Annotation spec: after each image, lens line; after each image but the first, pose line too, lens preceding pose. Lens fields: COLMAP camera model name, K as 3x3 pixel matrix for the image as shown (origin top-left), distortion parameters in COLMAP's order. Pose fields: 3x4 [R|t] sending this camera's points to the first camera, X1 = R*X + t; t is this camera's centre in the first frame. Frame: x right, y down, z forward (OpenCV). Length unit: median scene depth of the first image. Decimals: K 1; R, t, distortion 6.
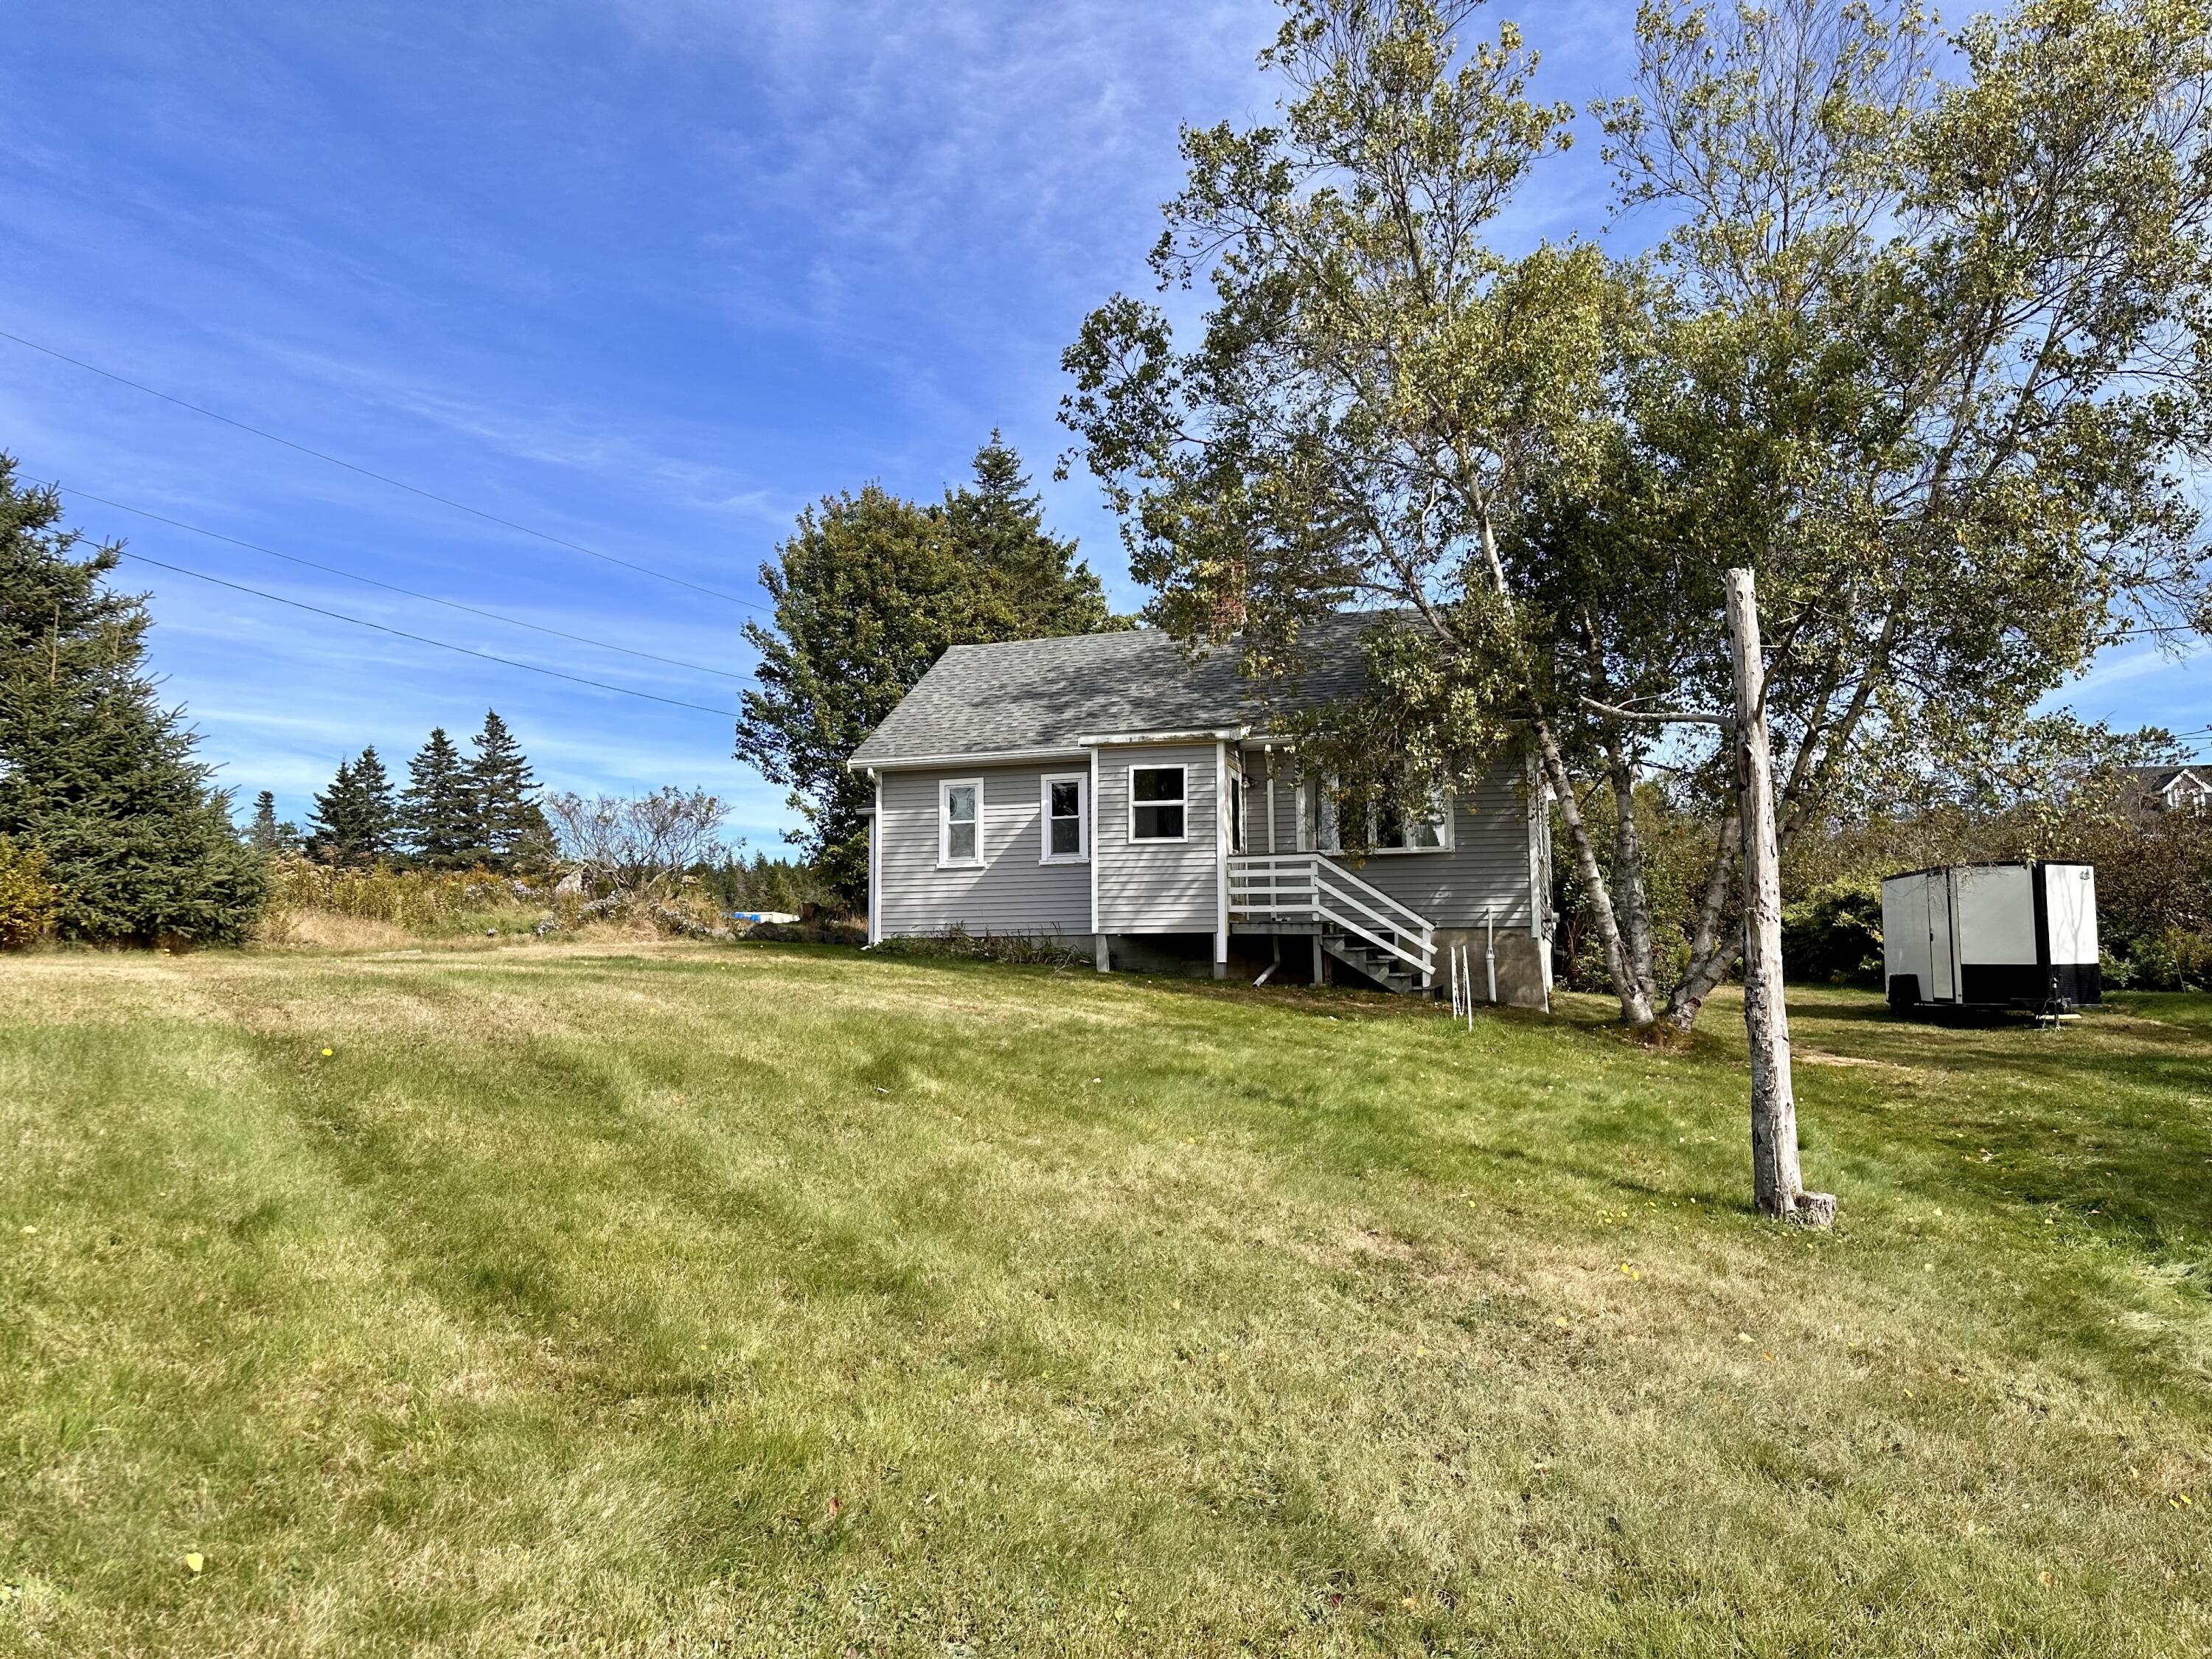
lens RADIAL K [[1543.2, 0, 1107.9], [0, 1543.2, 829.2], [0, 0, 1]] dist [-0.048176, -0.000587]
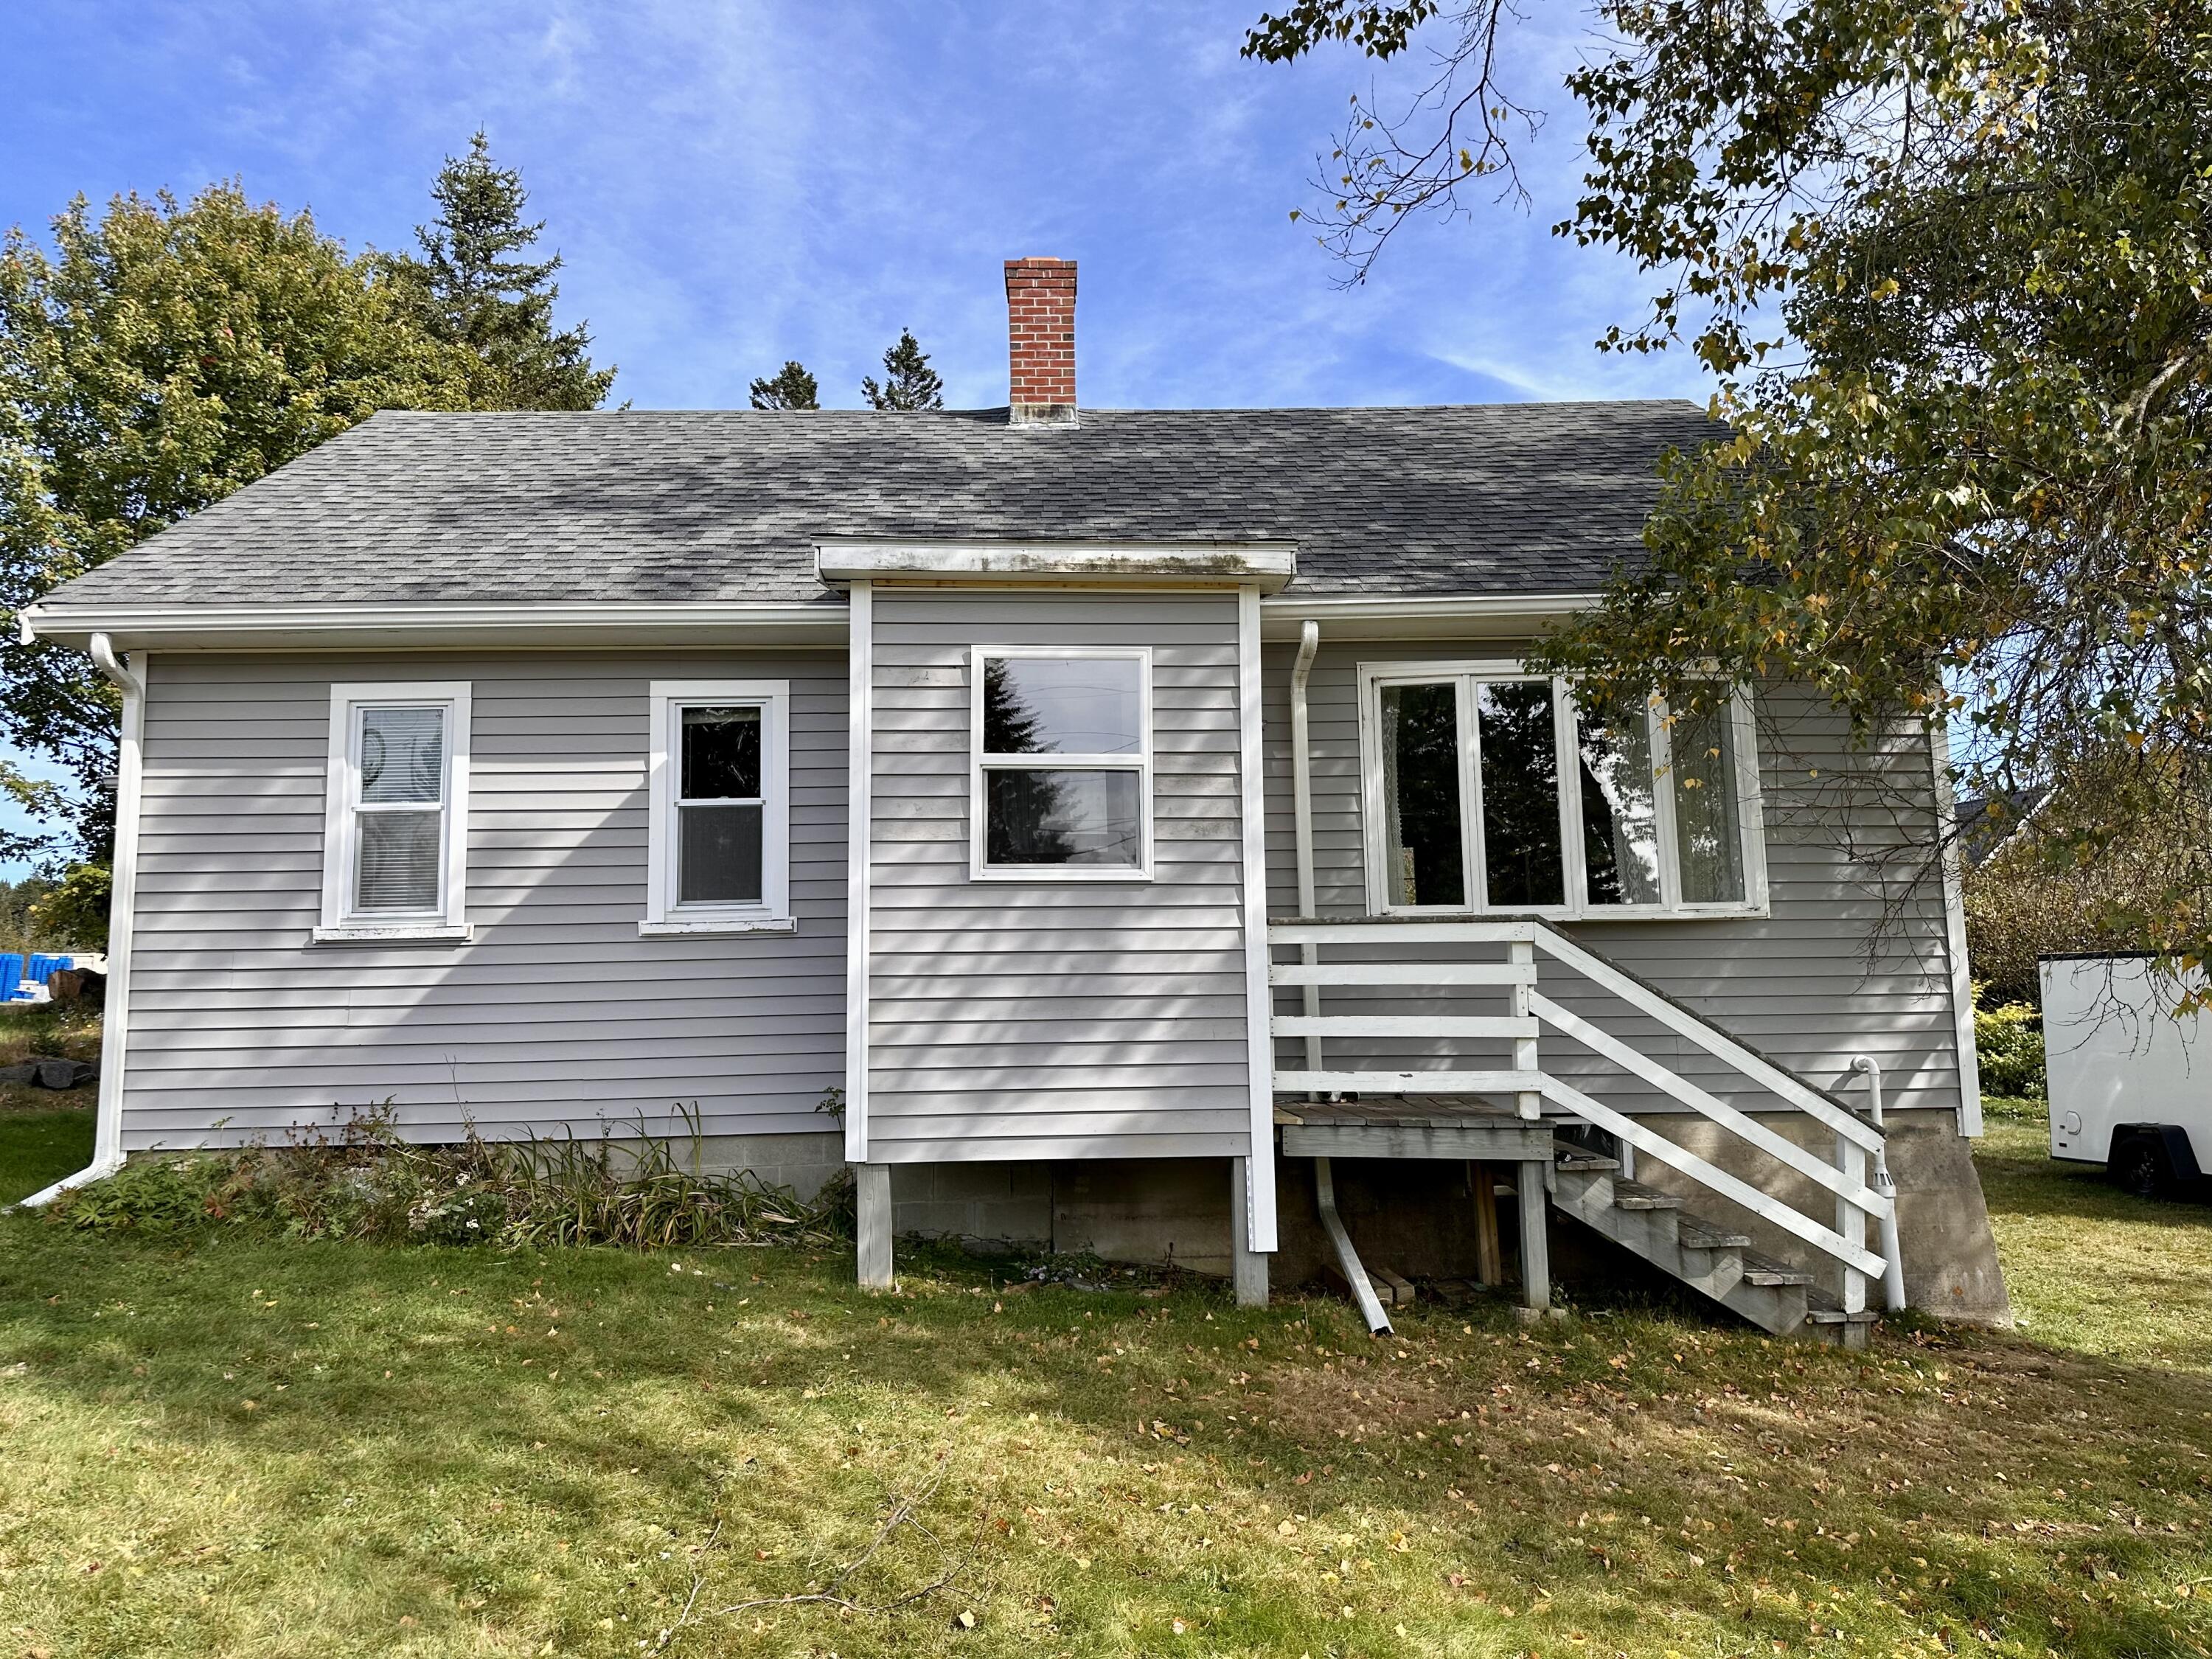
lens RADIAL K [[1606.7, 0, 1093.5], [0, 1606.7, 814.9], [0, 0, 1]] dist [0.050982, -0.061013]
pose [[0.944992, 0.029251, 0.325783, -0.072591], [-0.021985, 0.999421, -0.025963, 0.003528], [-0.326354, 0.017373, 0.945088, 0.669903]]
